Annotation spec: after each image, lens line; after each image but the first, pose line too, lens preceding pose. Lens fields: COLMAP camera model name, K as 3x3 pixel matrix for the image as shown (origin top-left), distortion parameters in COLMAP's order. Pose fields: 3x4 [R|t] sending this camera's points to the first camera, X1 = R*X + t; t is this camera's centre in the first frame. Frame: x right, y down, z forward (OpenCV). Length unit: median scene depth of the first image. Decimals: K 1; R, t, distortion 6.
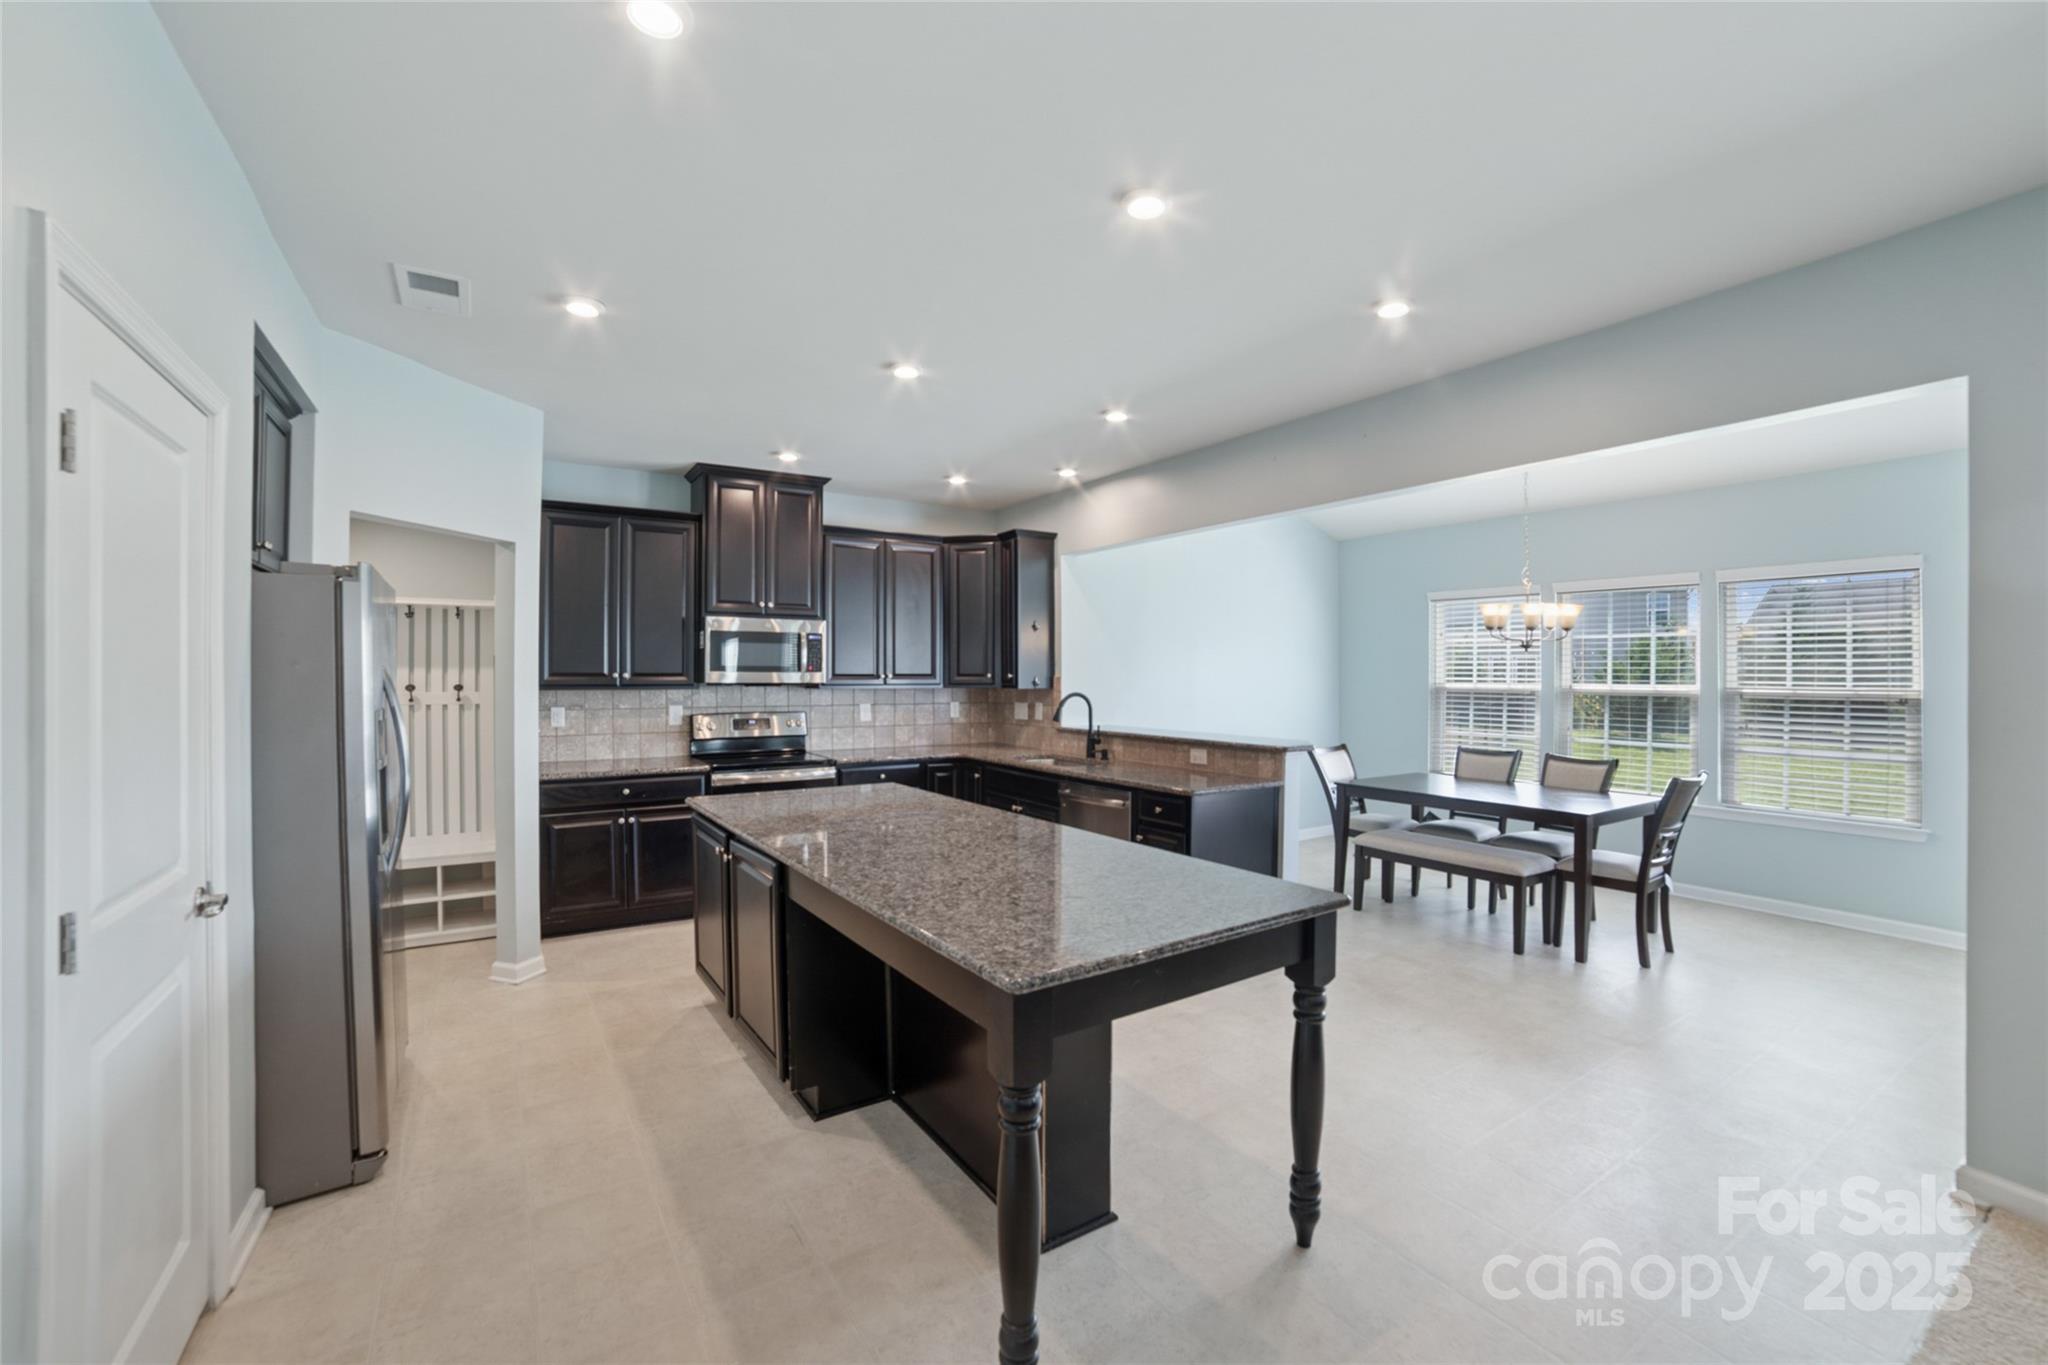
lens RADIAL K [[837.2, 0, 1017.0], [0, 837.2, 686.6], [0, 0, 1]] dist [-0.087343, 0.041827]
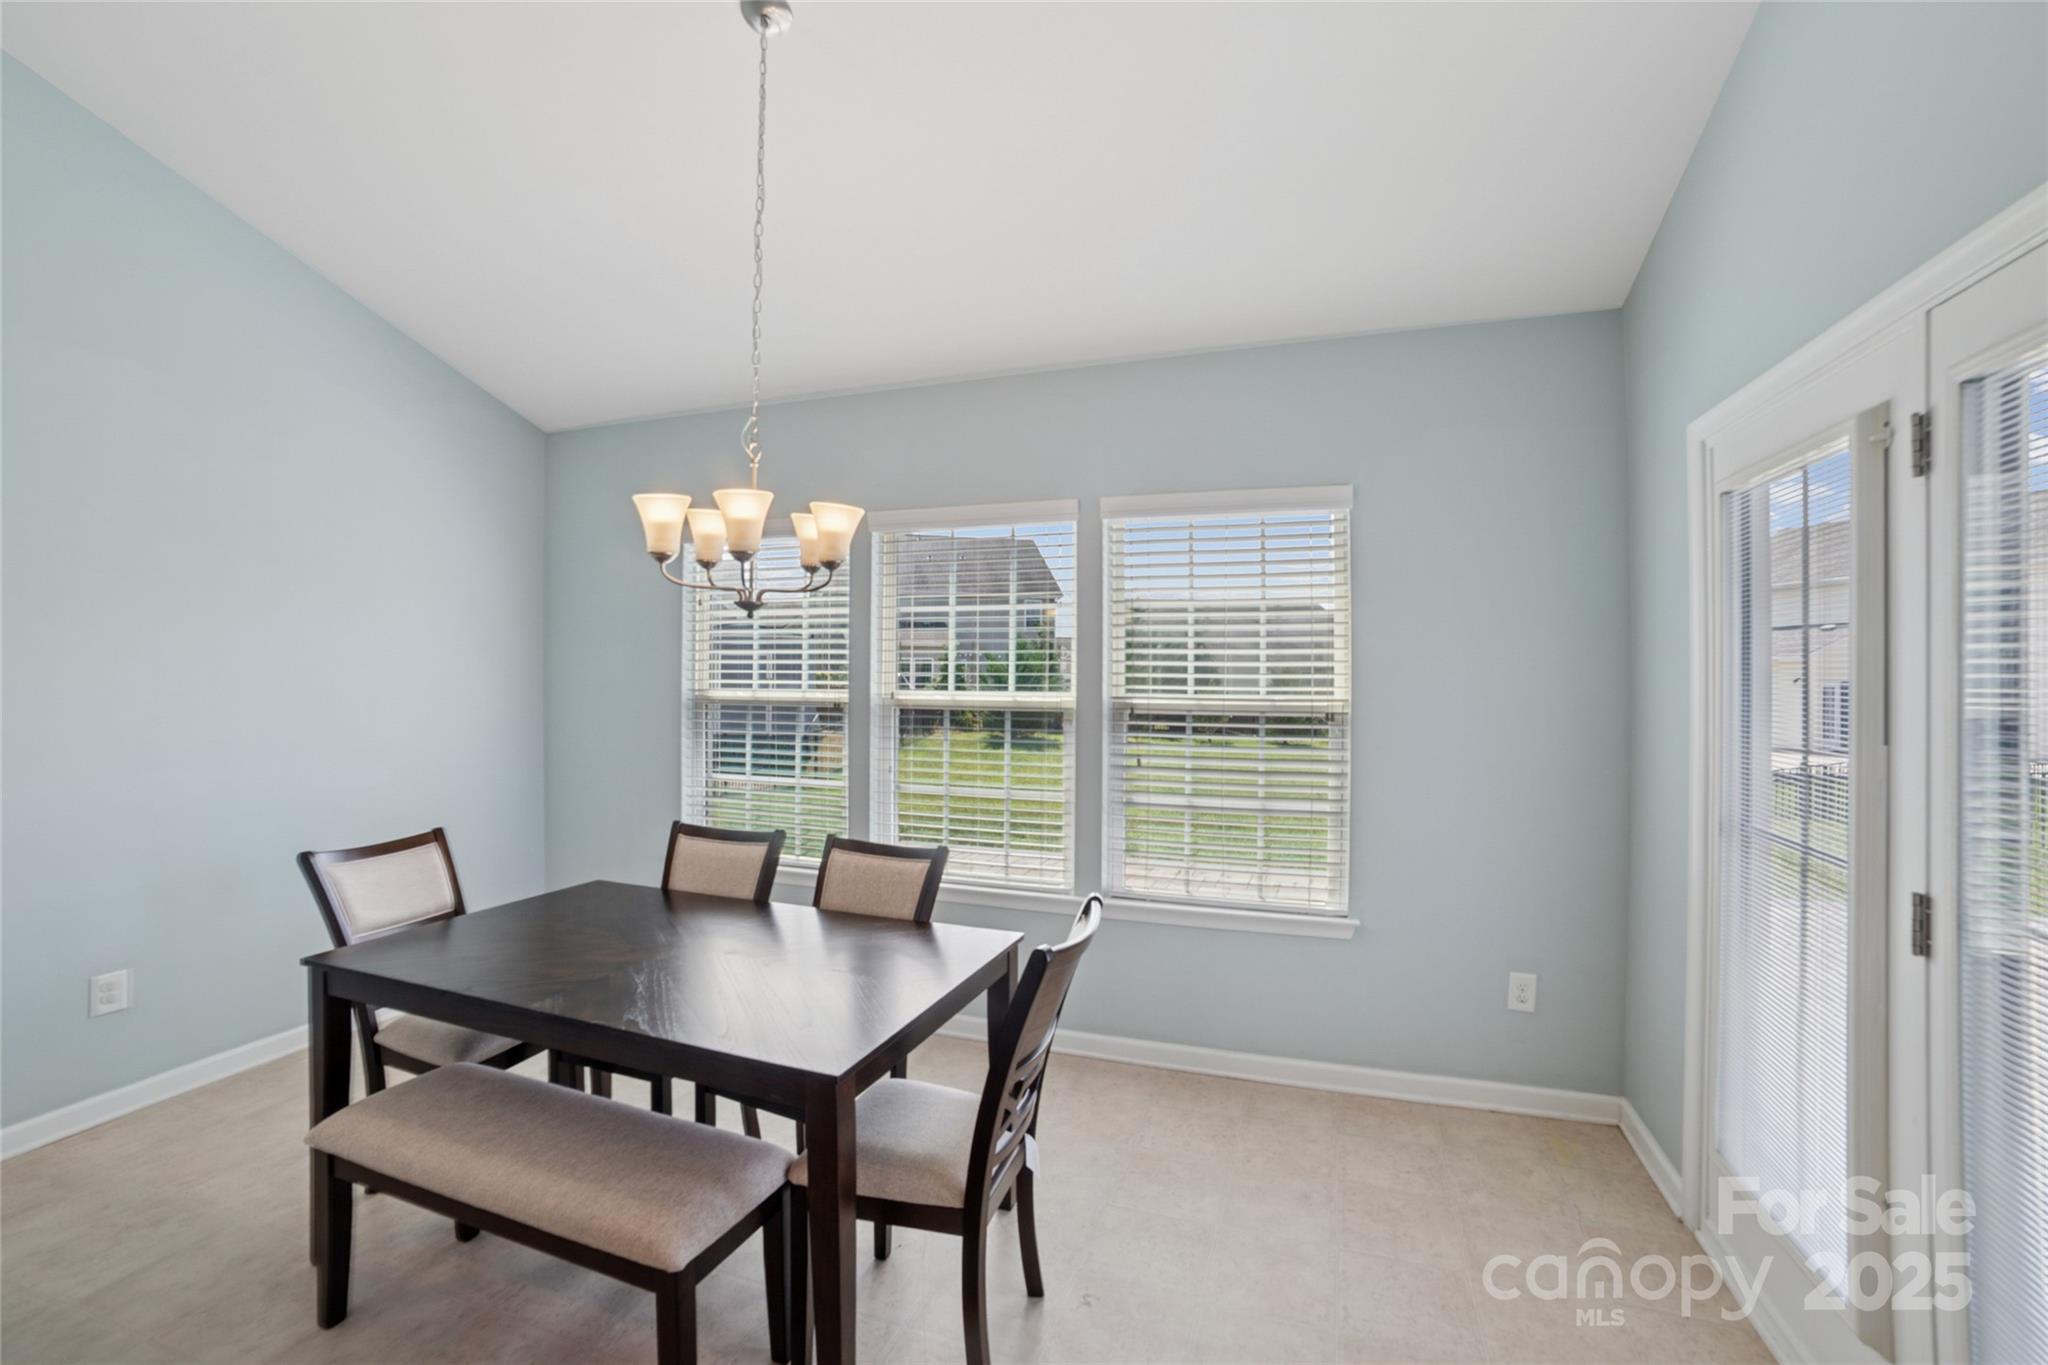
lens RADIAL K [[837.2, 0, 1017.0], [0, 837.2, 686.6], [0, 0, 1]] dist [-0.087343, 0.041827]
pose [[0.795253, -0.004995, 0.606257, 0.541204], [0.006727, 0.999977, -0.000584, -0.007176], [-0.606240, 0.004543, 0.795269, 0.654782]]
